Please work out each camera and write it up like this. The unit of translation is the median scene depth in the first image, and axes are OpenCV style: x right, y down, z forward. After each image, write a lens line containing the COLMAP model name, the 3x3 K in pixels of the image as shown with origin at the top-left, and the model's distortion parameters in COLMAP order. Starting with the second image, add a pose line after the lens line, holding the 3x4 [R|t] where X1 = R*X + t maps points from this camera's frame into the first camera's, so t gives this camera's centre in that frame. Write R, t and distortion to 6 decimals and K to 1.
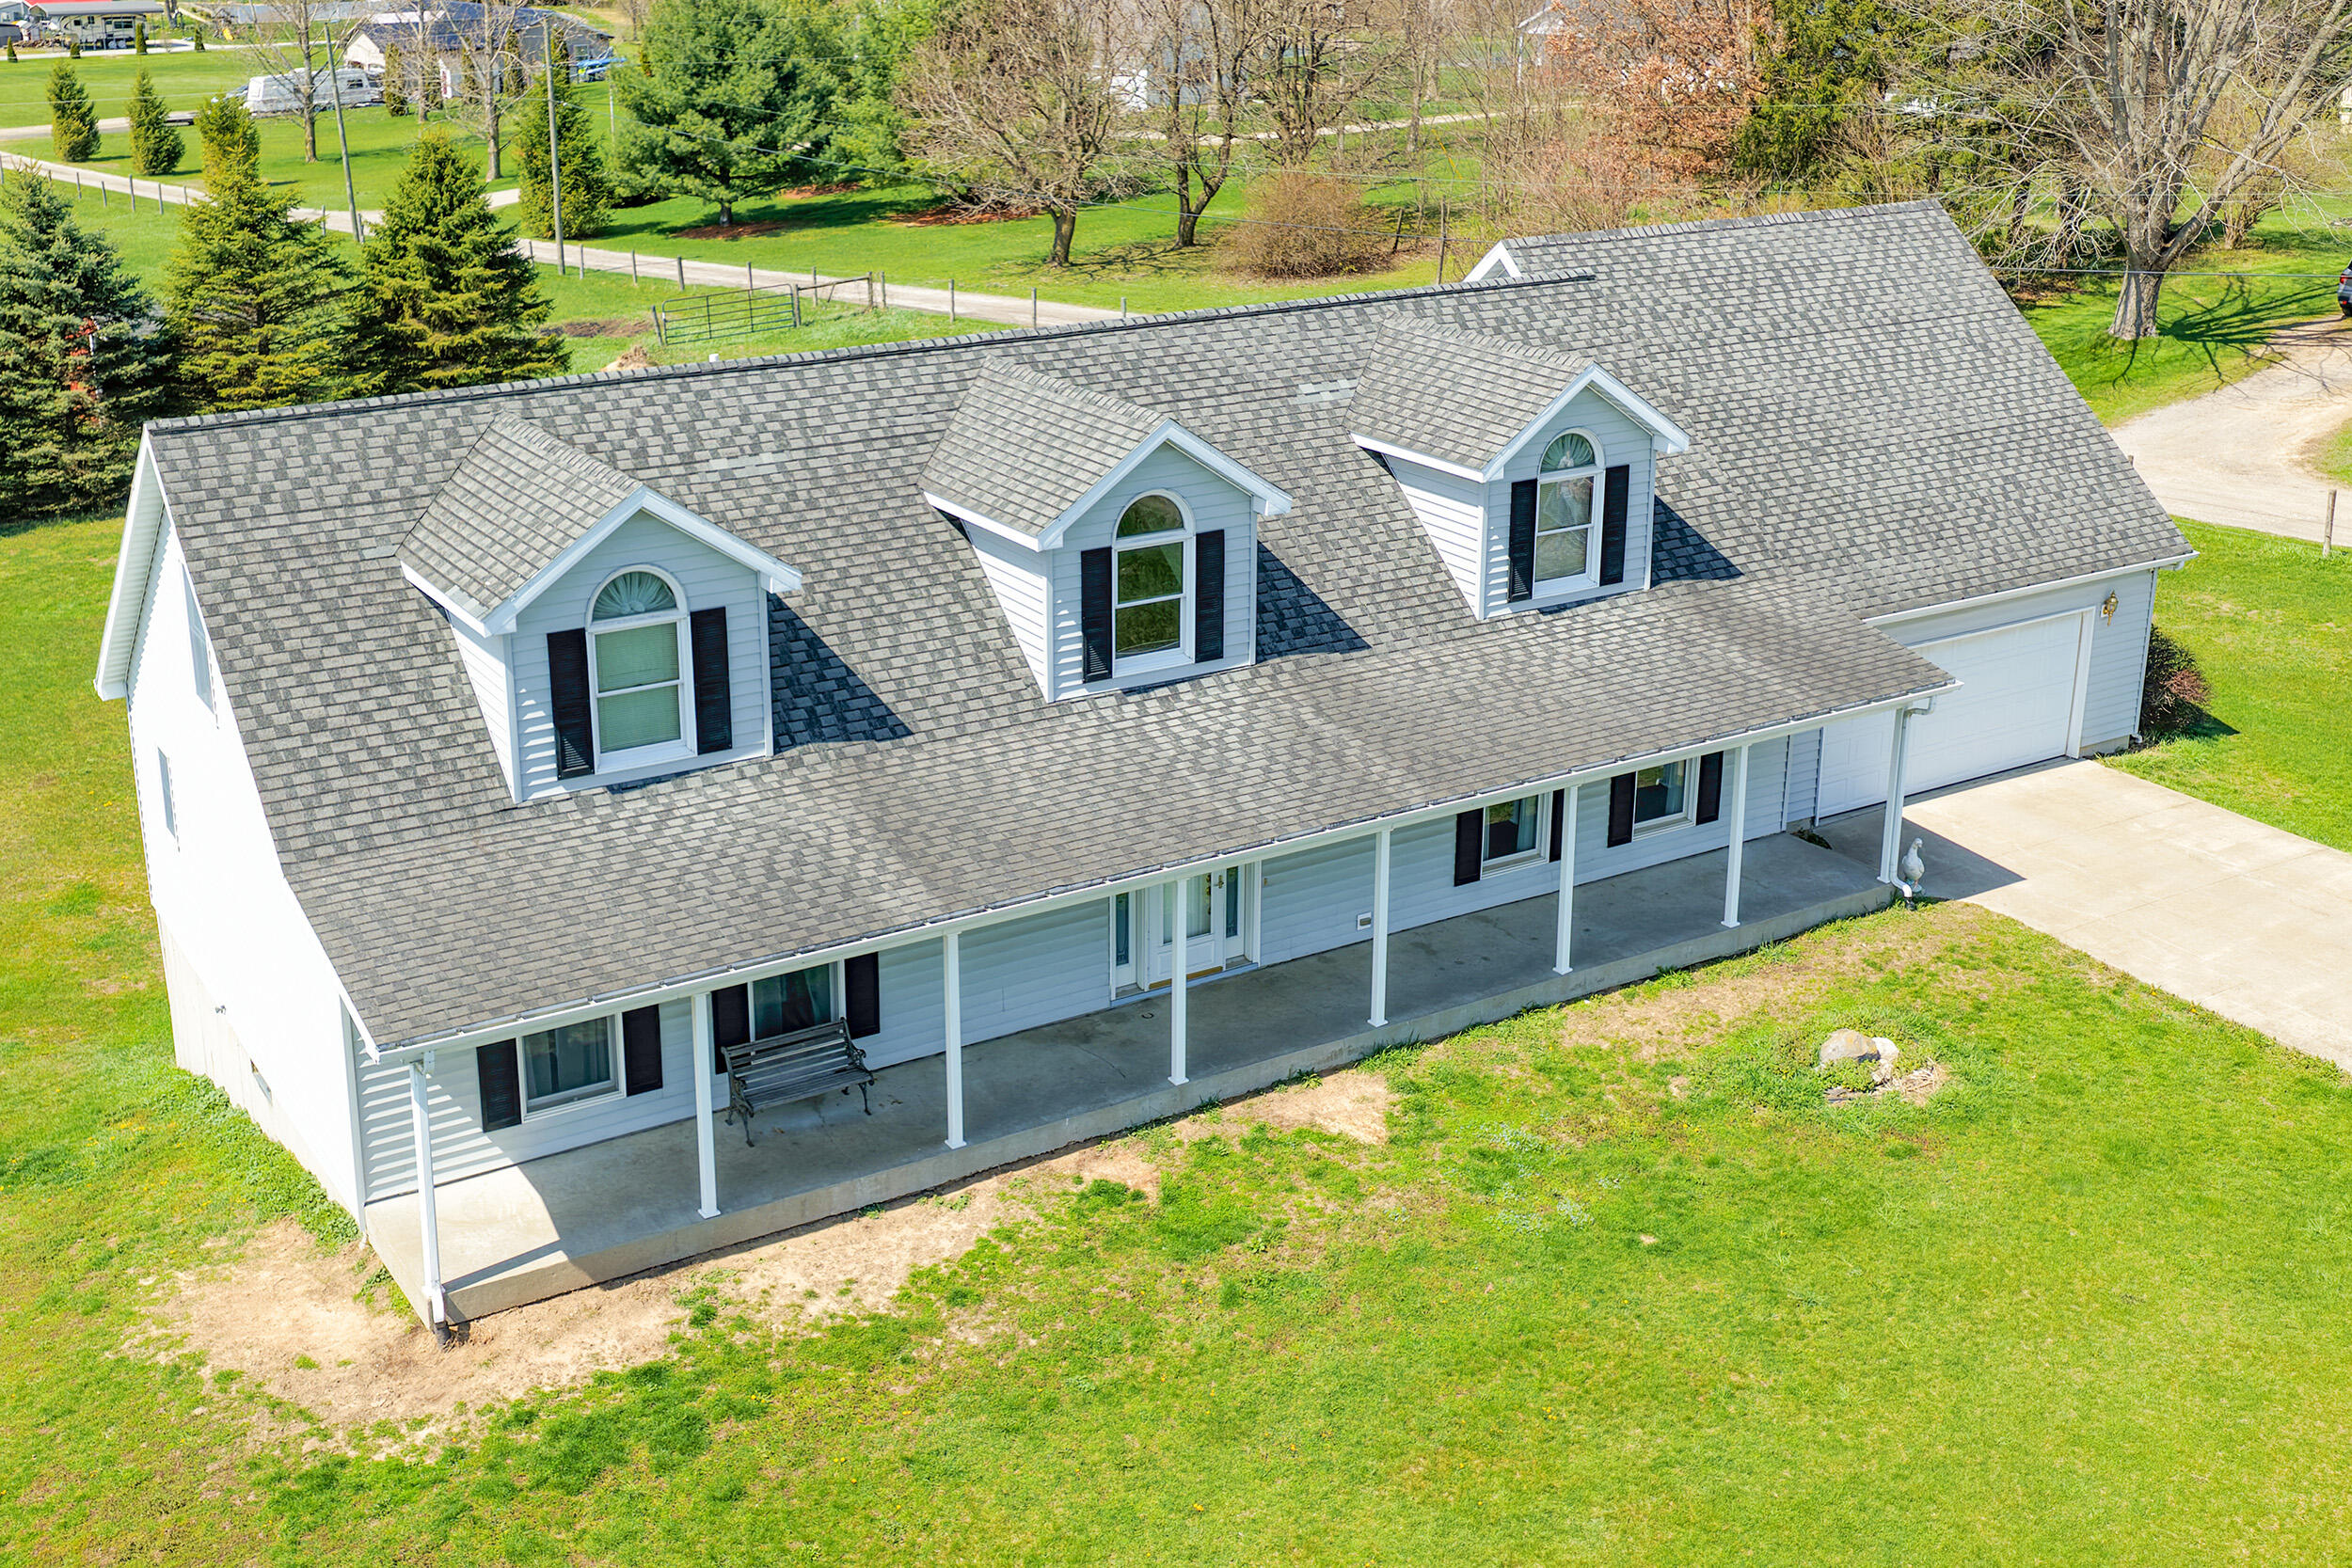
lens RADIAL K [[2598.5, 0, 1119.2], [0, 2598.5, 638.2], [0, 0, 1]] dist [0.001236, 0.004926]
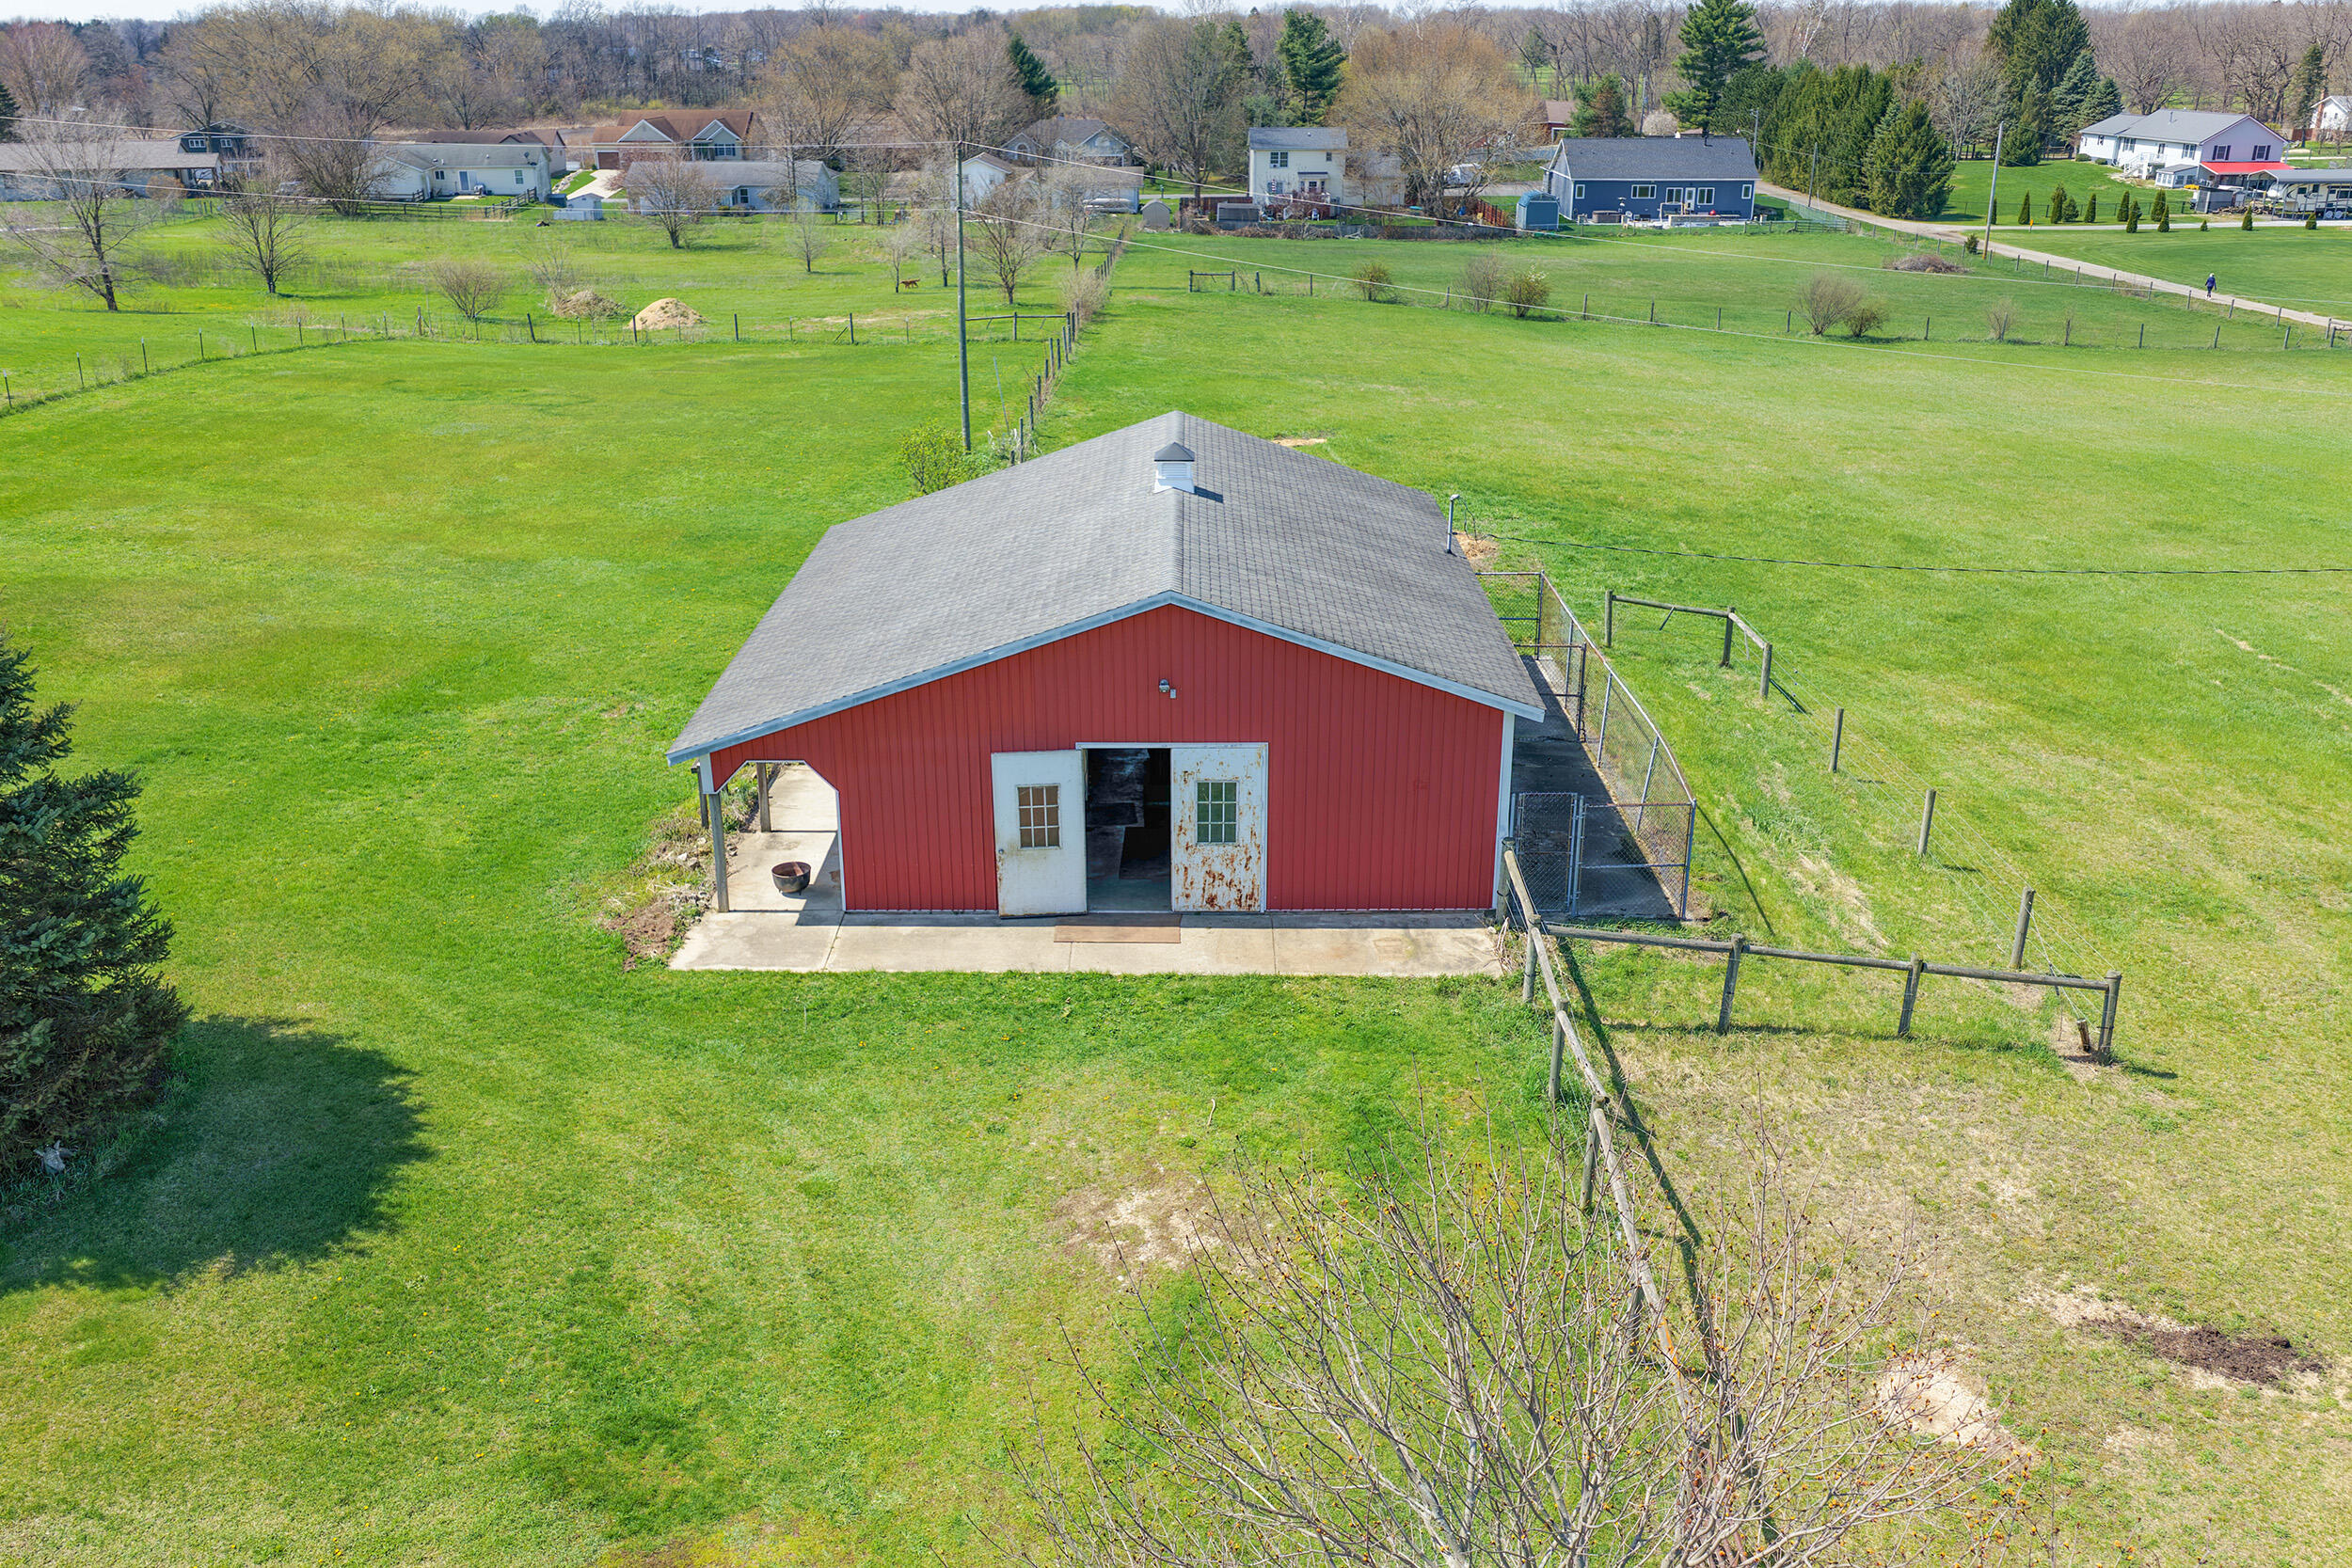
lens RADIAL K [[1934.0, 0, 1176.0], [0, 1934.0, 784.0], [0, 0, 1]] dist [-0.001949, 0.009755]
pose [[0.771612, 0.227291, -0.594100, -2.247028], [-0.181449, 0.973824, 0.136902, -0.366937], [0.609665, 0.002164, 0.792656, 1.424875]]
